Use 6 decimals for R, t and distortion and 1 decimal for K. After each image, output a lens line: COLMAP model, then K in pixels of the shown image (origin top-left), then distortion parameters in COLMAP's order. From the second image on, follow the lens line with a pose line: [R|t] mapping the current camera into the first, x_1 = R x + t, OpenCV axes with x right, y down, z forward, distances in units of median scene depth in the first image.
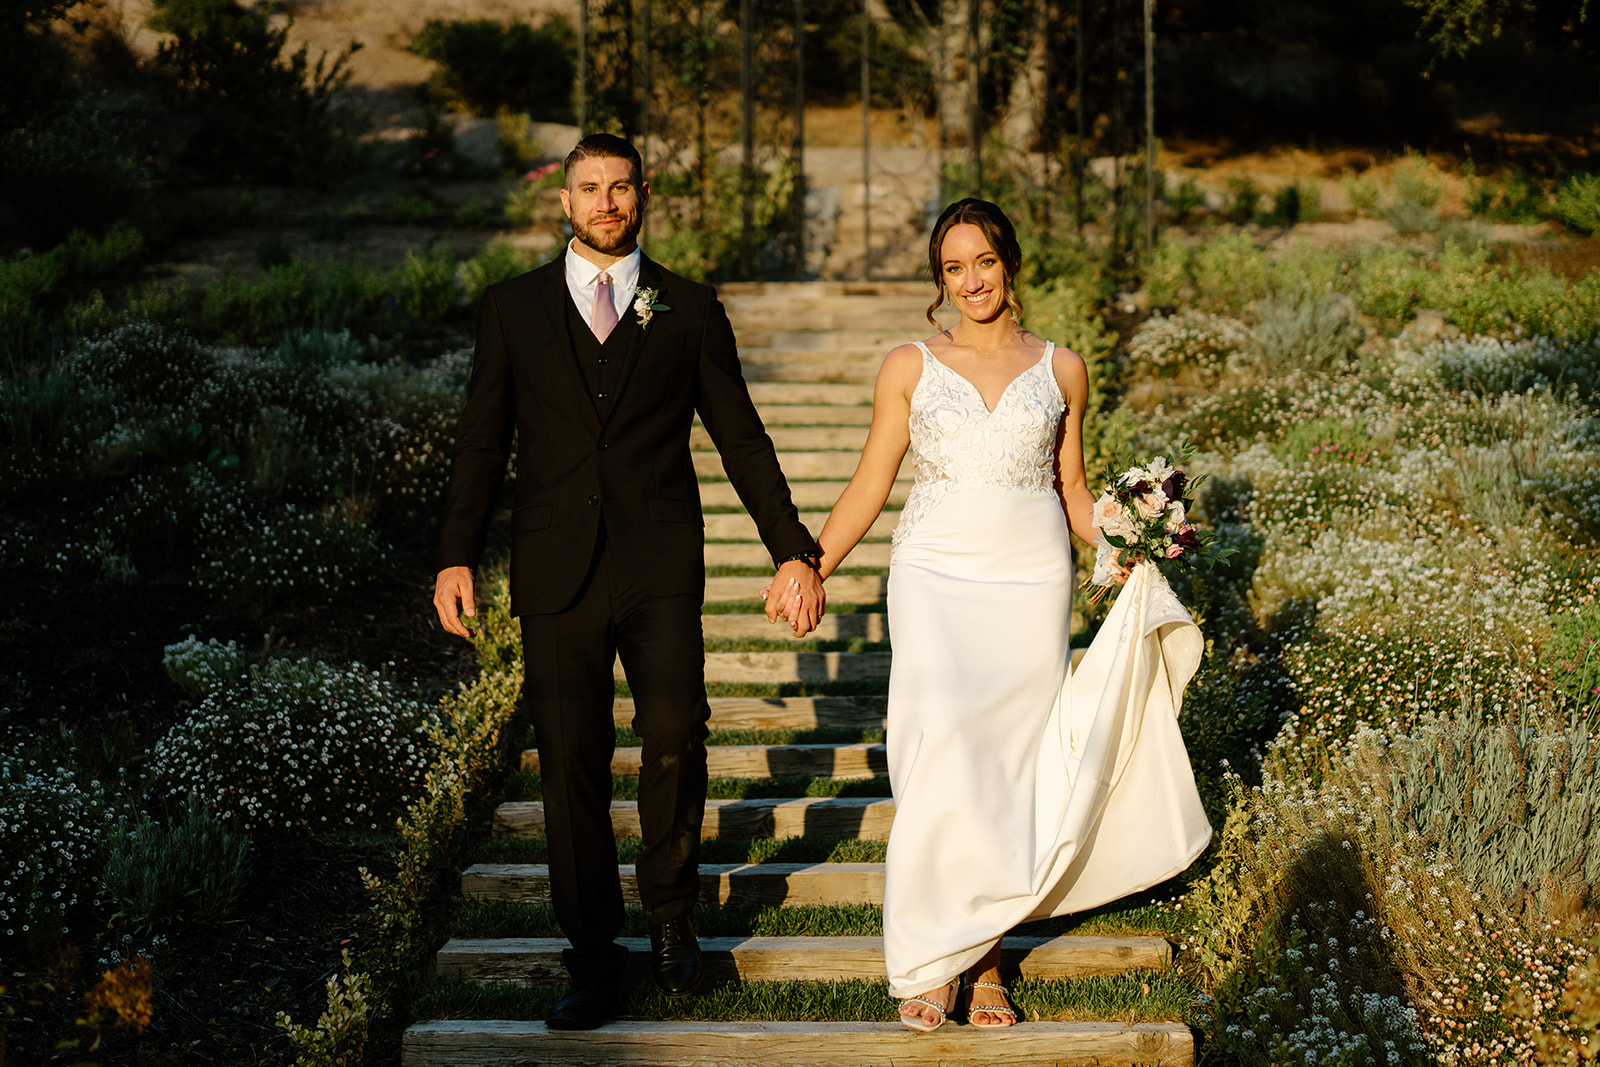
lens RADIAL K [[2568.8, 0, 800.0], [0, 2568.8, 533.5], [0, 0, 1]] dist [-0.009896, -0.070824]
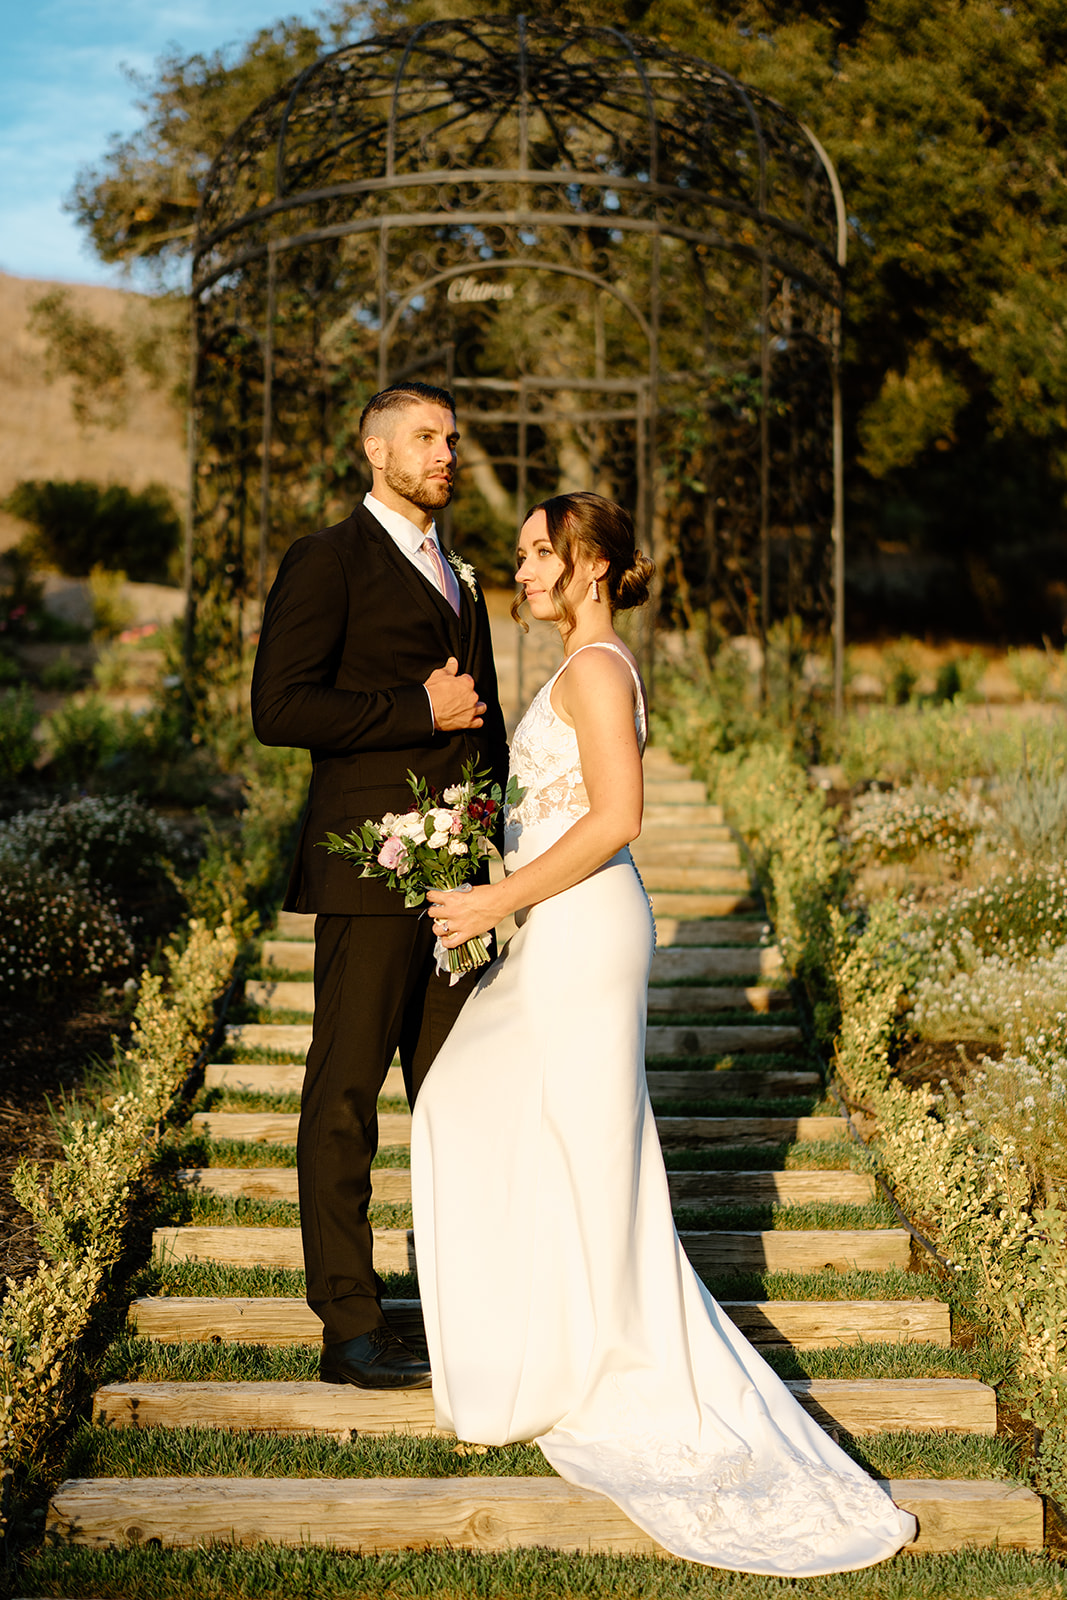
lens RADIAL K [[2568.8, 0, 530.2], [0, 2568.8, 783.7], [0, 0, 1]] dist [-0.009896, -0.070824]
pose [[0.998222, 0.023232, 0.054885, -0.025104], [-0.017994, 0.995402, -0.094076, -0.007726], [-0.056818, 0.092921, 0.994051, 0.221405]]
